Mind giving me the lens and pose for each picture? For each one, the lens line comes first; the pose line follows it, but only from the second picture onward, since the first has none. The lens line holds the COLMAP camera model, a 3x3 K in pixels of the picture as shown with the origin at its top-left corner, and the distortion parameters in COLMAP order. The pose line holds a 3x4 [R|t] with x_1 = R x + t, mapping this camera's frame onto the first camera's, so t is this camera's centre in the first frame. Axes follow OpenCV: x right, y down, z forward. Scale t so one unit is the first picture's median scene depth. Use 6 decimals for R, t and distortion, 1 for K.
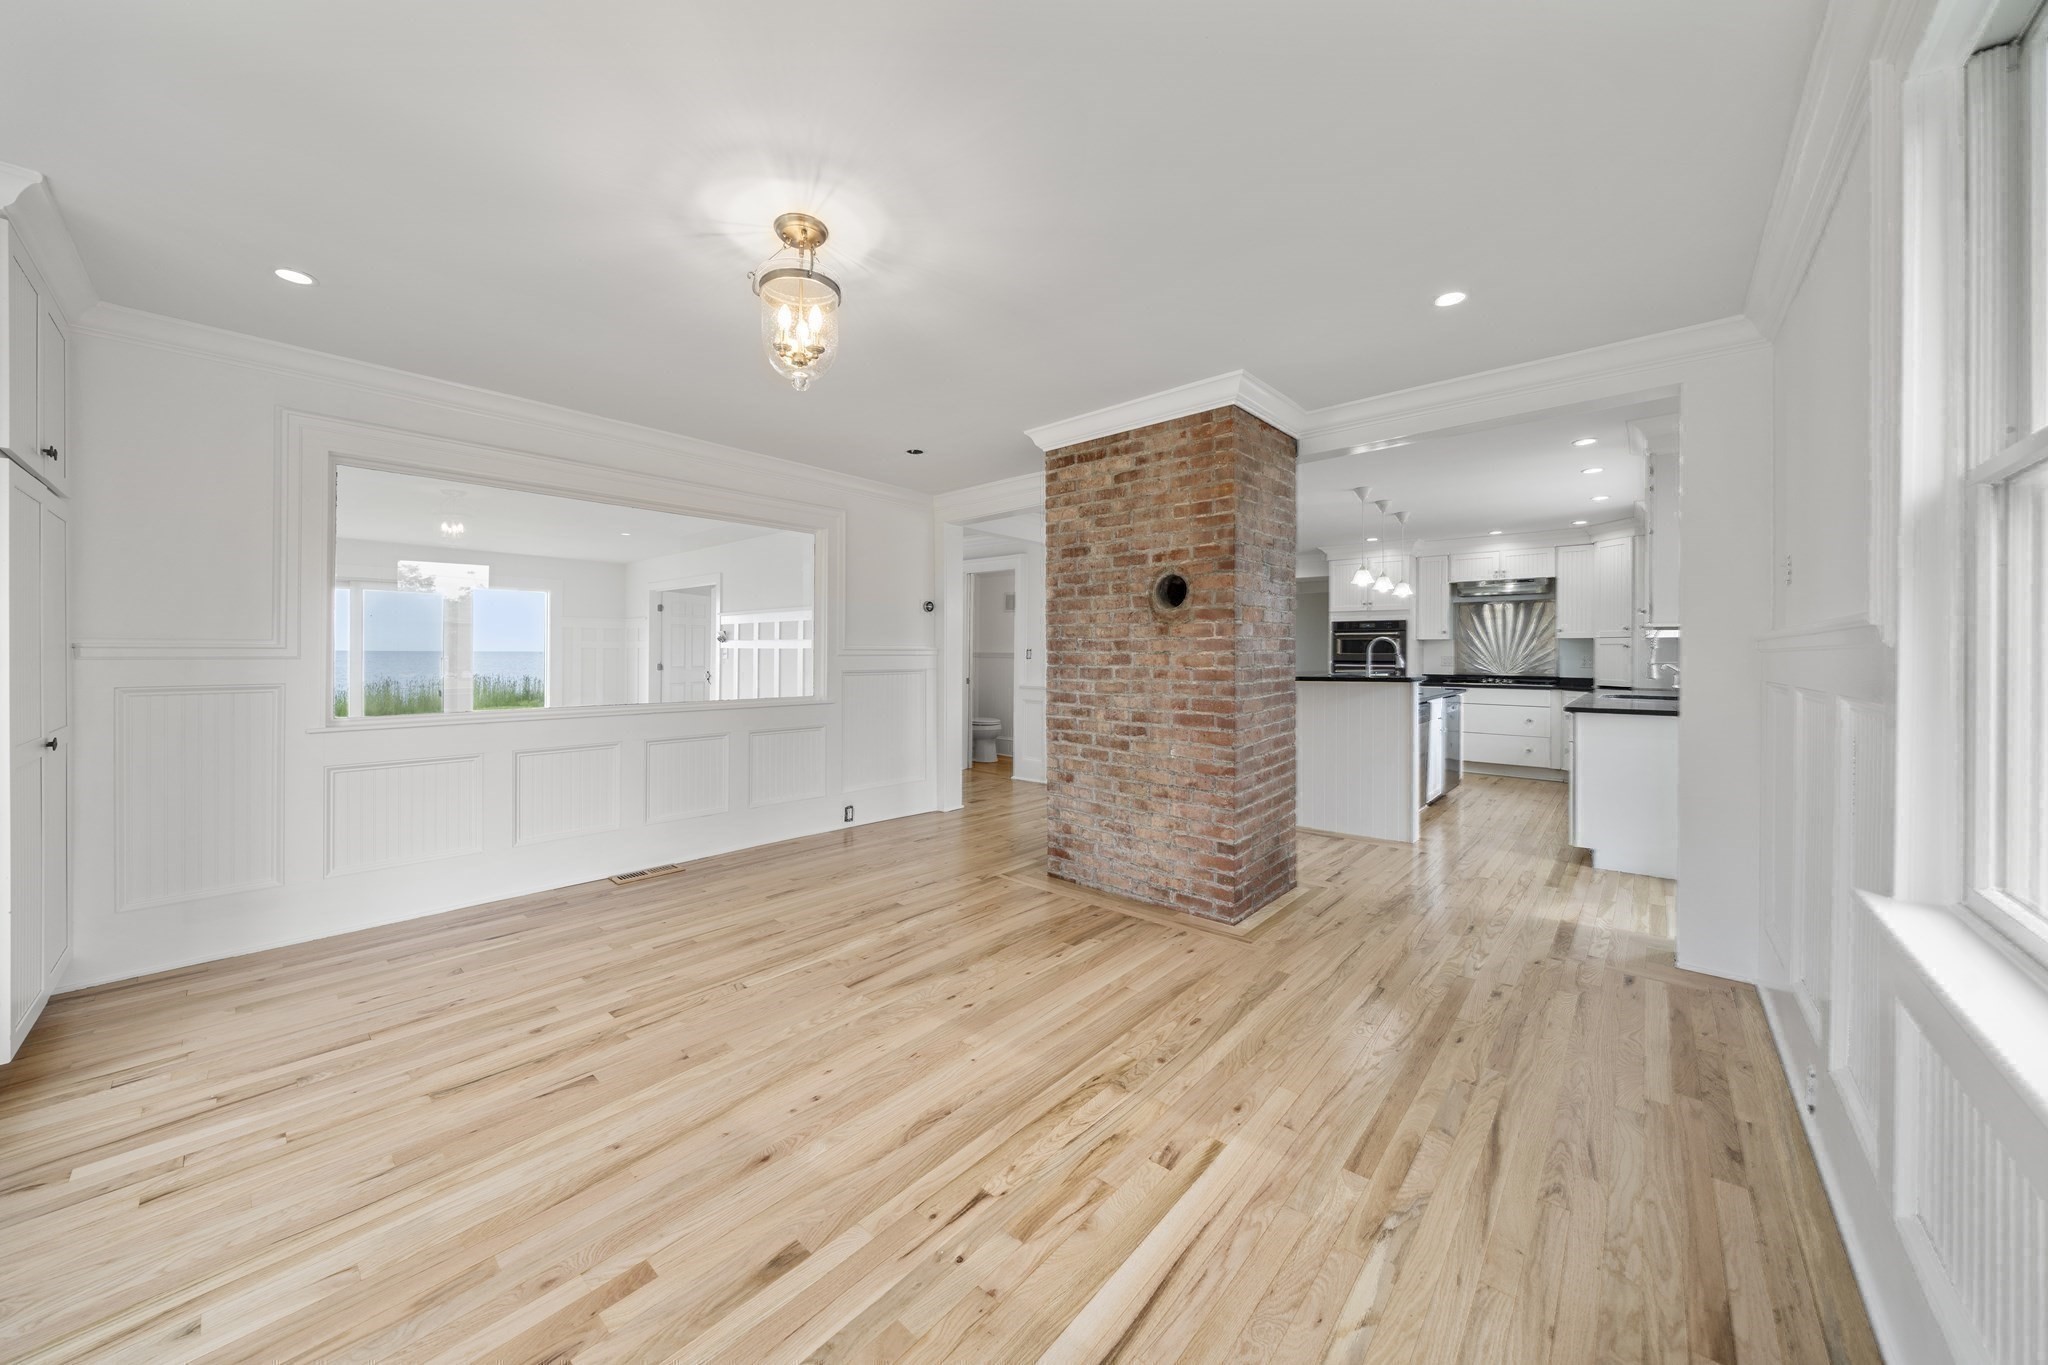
lens RADIAL K [[719.1, 0, 1013.0], [0, 719.1, 655.0], [0, 0, 1]] dist [-0.009060, -0.000168]
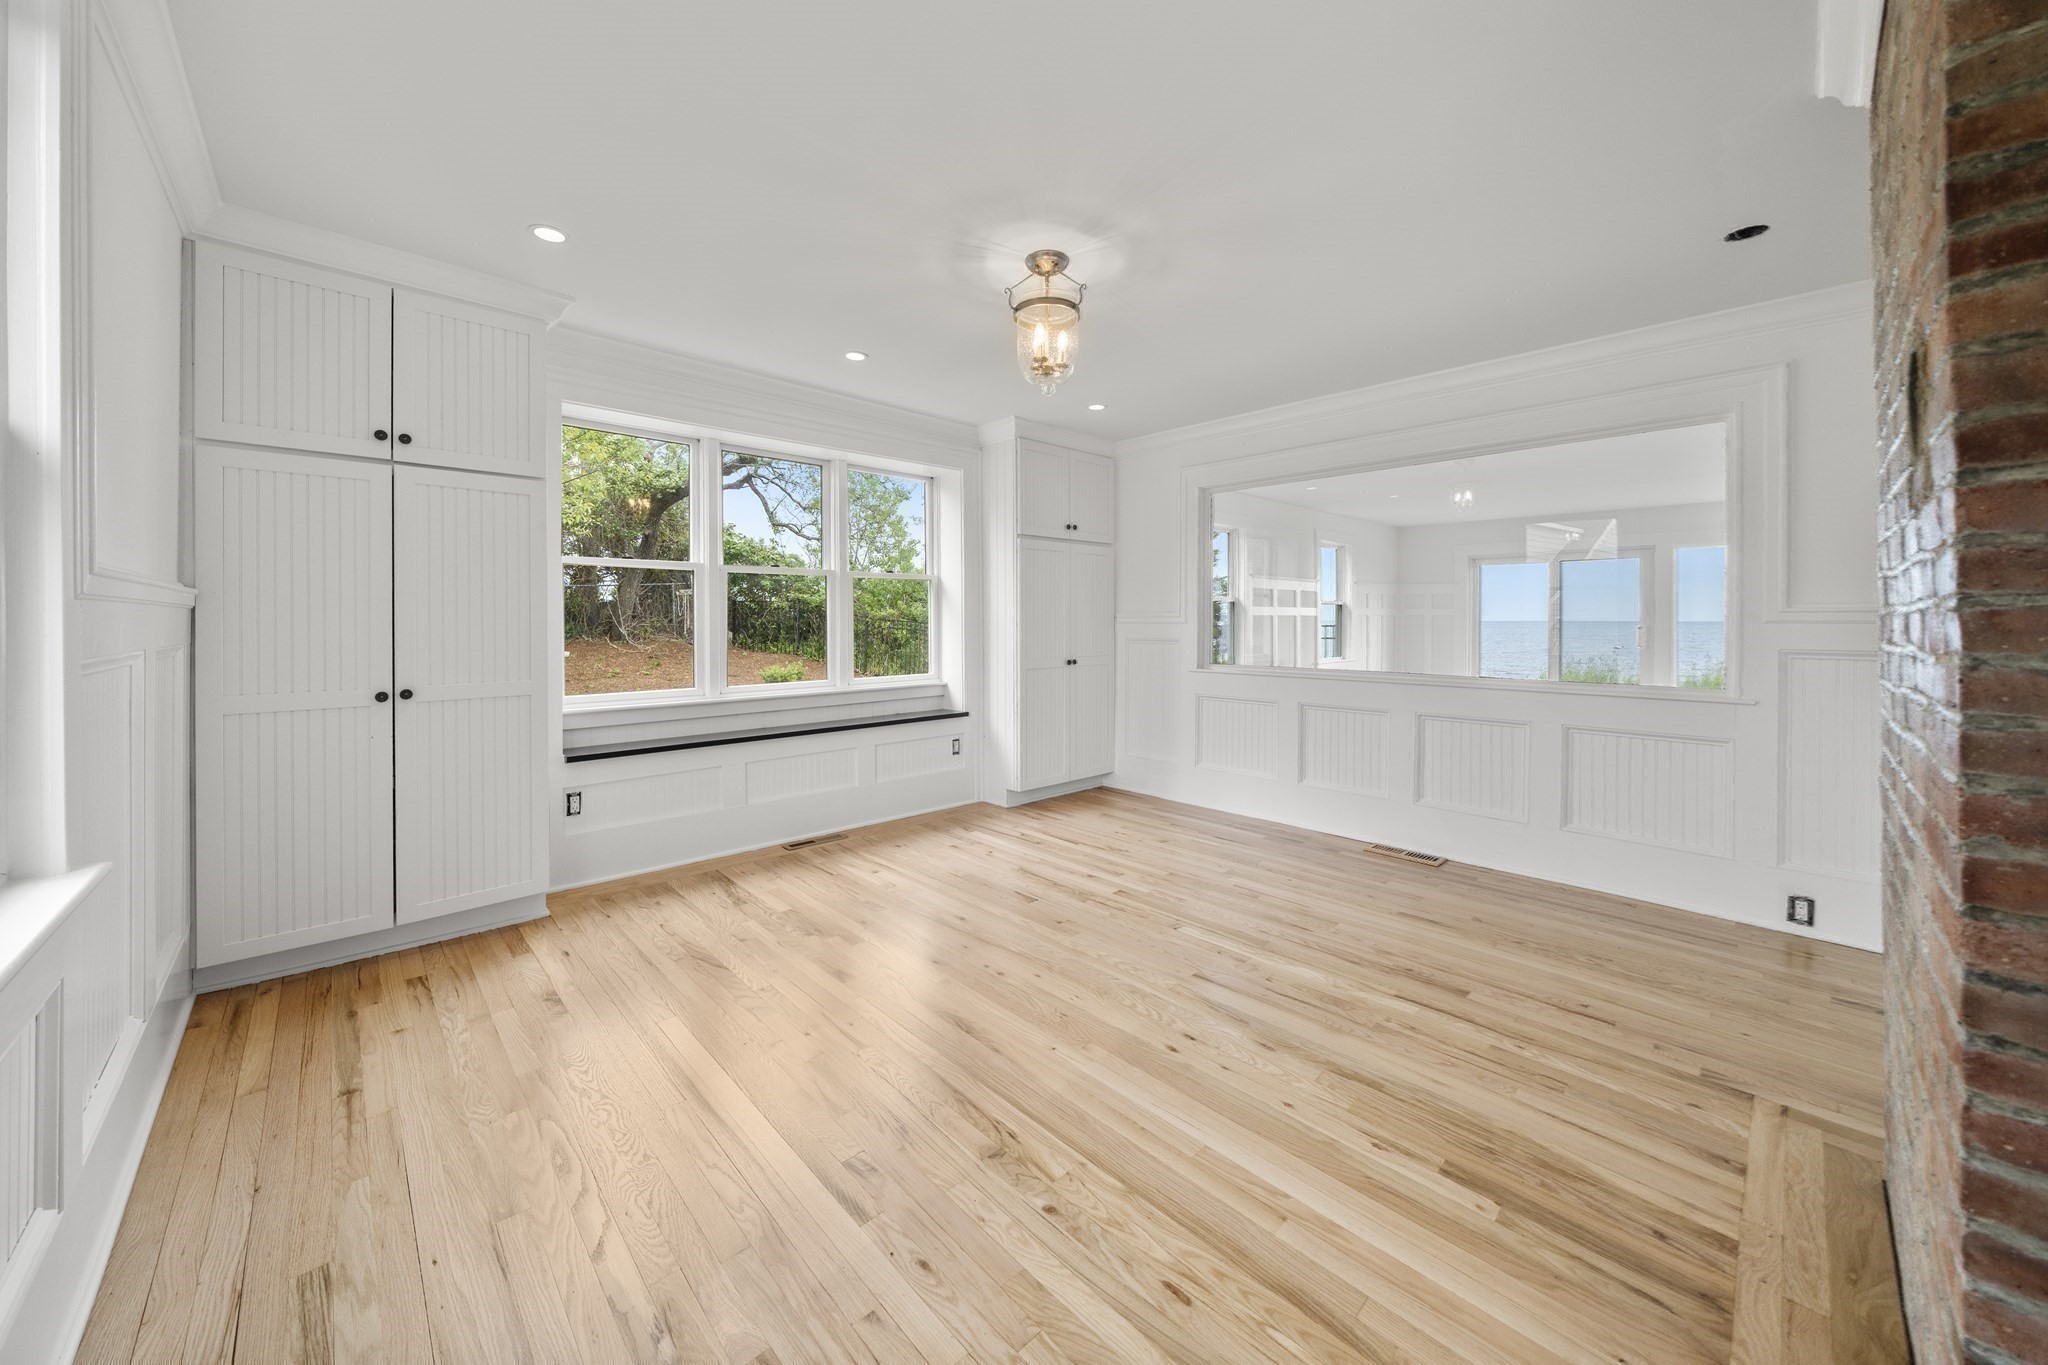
lens RADIAL K [[726.4, 0, 983.4], [0, 726.4, 624.9], [0, 0, 1]] dist [-0.007350, -0.000074]
pose [[-0.112671, 0.002419, -0.993629, 0.704524], [-0.003204, 0.999991, 0.002798, 0.005065], [0.993627, 0.003499, -0.112662, 0.795161]]
